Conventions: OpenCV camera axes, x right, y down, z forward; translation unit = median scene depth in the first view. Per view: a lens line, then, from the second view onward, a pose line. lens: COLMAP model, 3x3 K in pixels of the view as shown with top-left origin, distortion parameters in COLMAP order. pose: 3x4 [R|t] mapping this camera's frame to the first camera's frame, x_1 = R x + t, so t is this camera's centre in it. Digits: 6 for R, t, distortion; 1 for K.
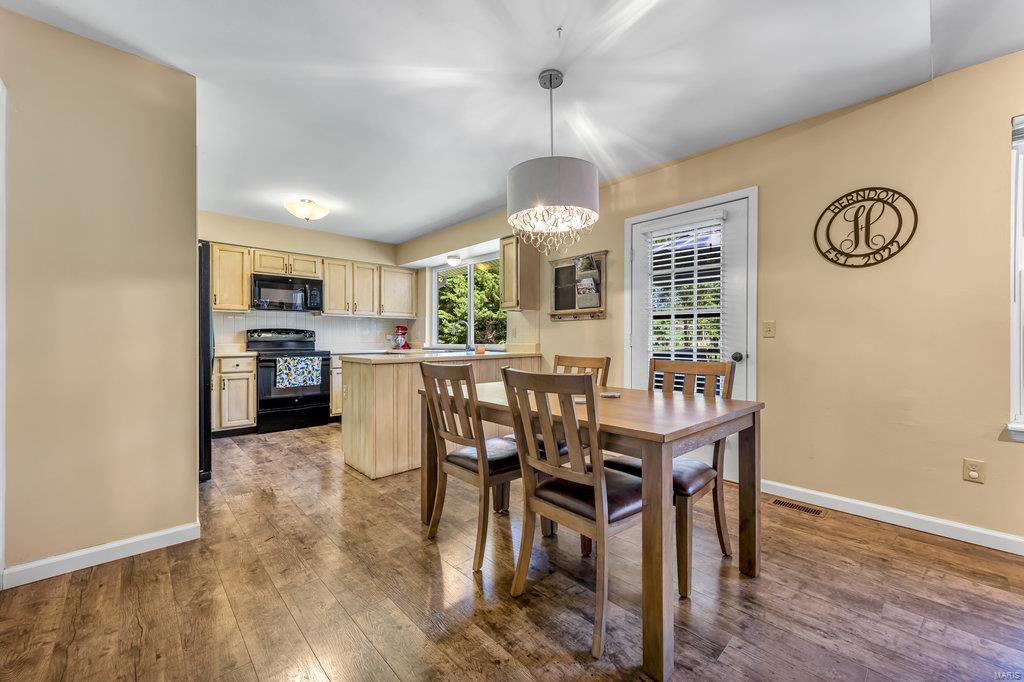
lens RADIAL K [[403.0, 0, 519.9], [0, 403.0, 340.4], [0, 0, 1]] dist [0.007783, 0.000057]
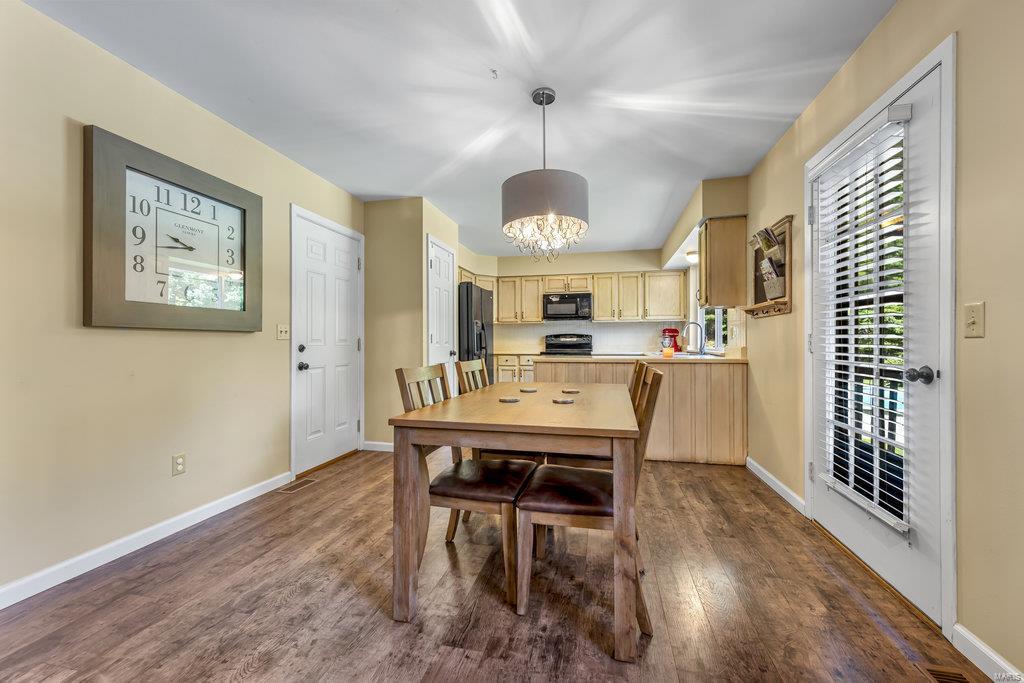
lens RADIAL K [[403.0, 0, 515.0], [0, 403.0, 340.4], [0, 0, 1]] dist [0.007783, 0.000057]
pose [[0.552102, -0.005064, -0.833761, 0.531270], [-0.000289, 0.999980, -0.006265, -0.000350], [0.833777, 0.003700, 0.552090, 0.206816]]
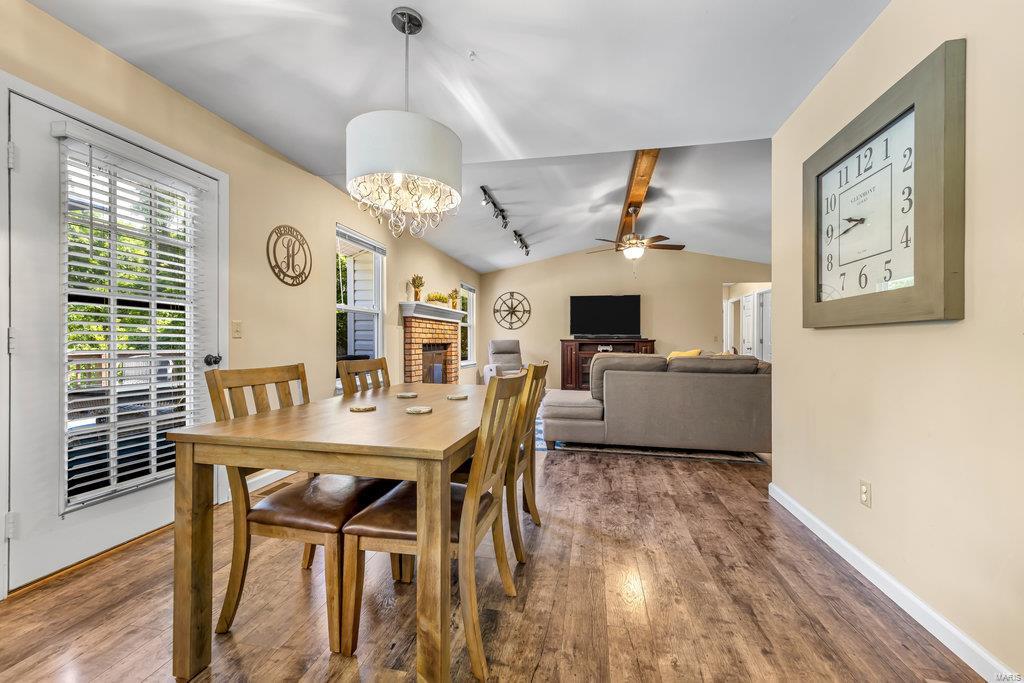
lens RADIAL K [[403.0, 0, 515.8], [0, 403.0, 345.5], [0, 0, 1]] dist [0.007783, 0.000057]
pose [[-0.581356, -0.006964, 0.813619, -0.419651], [-0.001038, 0.999969, 0.007817, 0.001484], [-0.813648, 0.003700, -0.581345, 0.756328]]
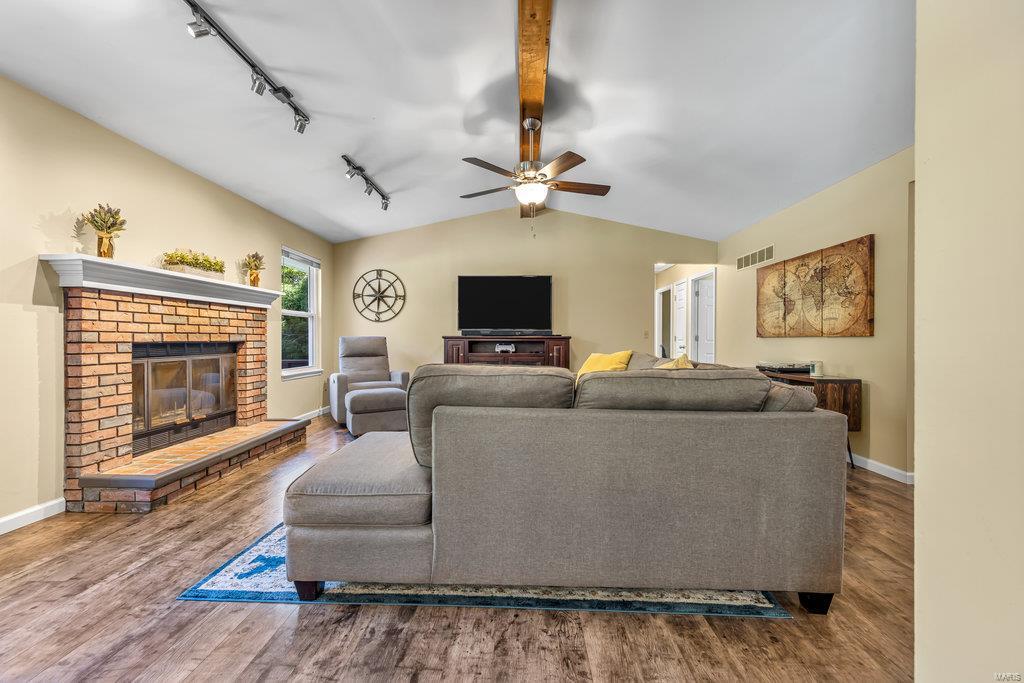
lens RADIAL K [[403.0, 0, 514.0], [0, 403.0, 346.8], [0, 0, 1]] dist [0.007783, 0.000057]
pose [[-0.710373, -0.012176, 0.703720, -0.090014], [-0.000566, 0.999860, 0.016728, 0.001019], [-0.703825, 0.011485, -0.710280, 0.234100]]
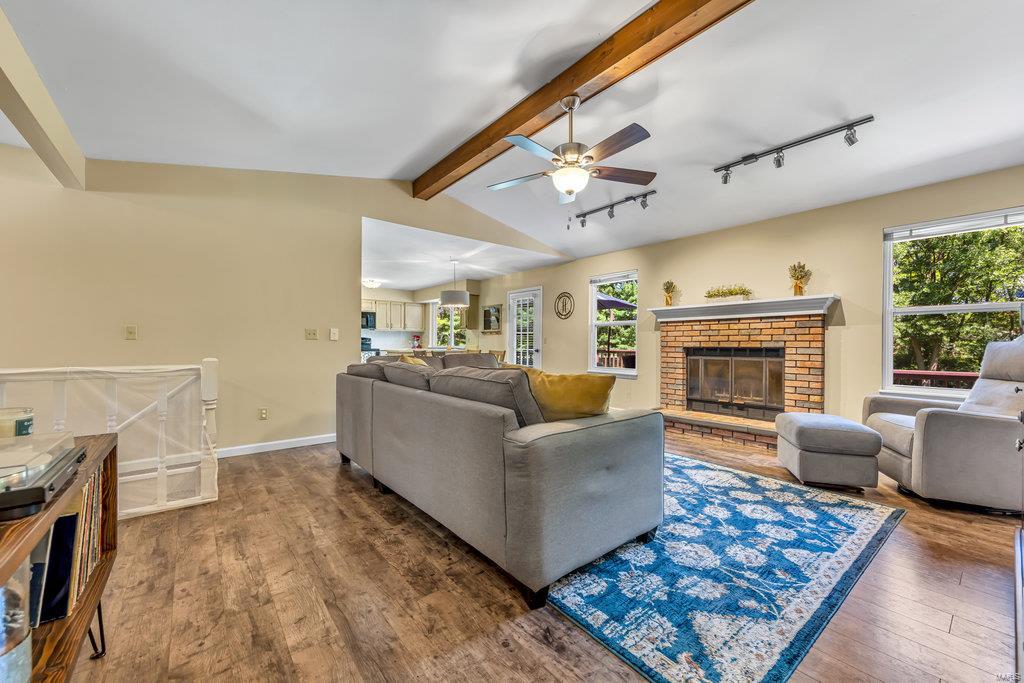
lens RADIAL K [[403.0, 0, 519.8], [0, 403.0, 342.3], [0, 0, 1]] dist [0.007783, 0.000057]
pose [[0.997466, 0.003150, -0.071080, 0.473573], [-0.003239, 0.999994, -0.001139, -0.006984], [0.071076, 0.001367, 0.997470, -1.226237]]
